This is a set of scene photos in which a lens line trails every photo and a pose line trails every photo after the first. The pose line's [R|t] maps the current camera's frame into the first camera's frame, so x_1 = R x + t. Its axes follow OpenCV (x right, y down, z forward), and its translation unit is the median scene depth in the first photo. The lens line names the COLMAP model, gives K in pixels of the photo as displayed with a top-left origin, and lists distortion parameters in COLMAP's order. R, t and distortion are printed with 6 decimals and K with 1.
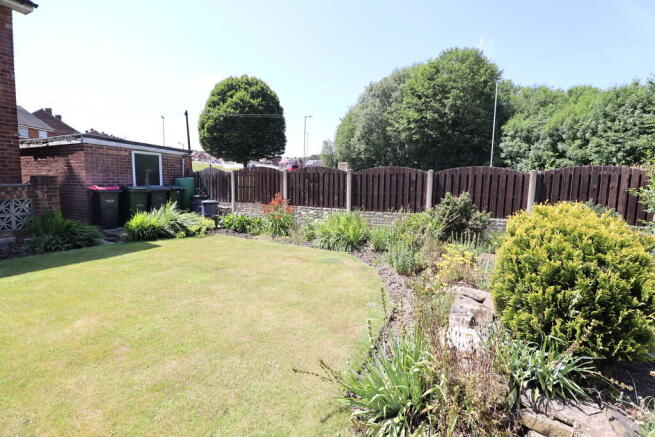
lens RADIAL K [[297.6, 0, 329.2], [0, 297.6, 210.1], [0, 0, 1]] dist [0.002575, -0.014497]
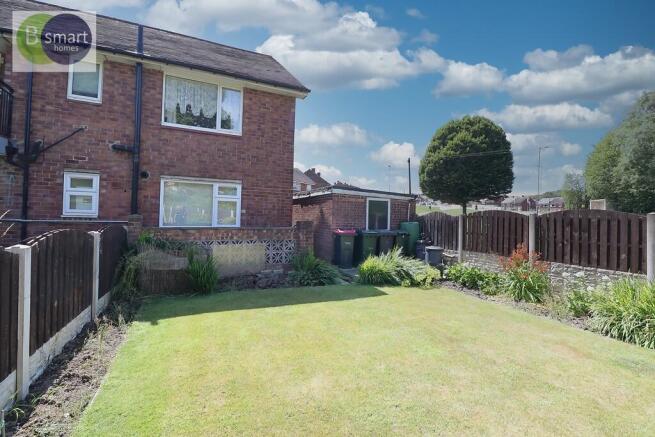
lens RADIAL K [[297.6, 0, 329.2], [0, 297.6, 210.1], [0, 0, 1]] dist [0.002575, -0.014497]
pose [[0.768211, -0.013875, -0.640046, -0.063516], [-0.074903, 0.990951, -0.111384, -0.020823], [0.635799, 0.133508, 0.760220, 0.075478]]
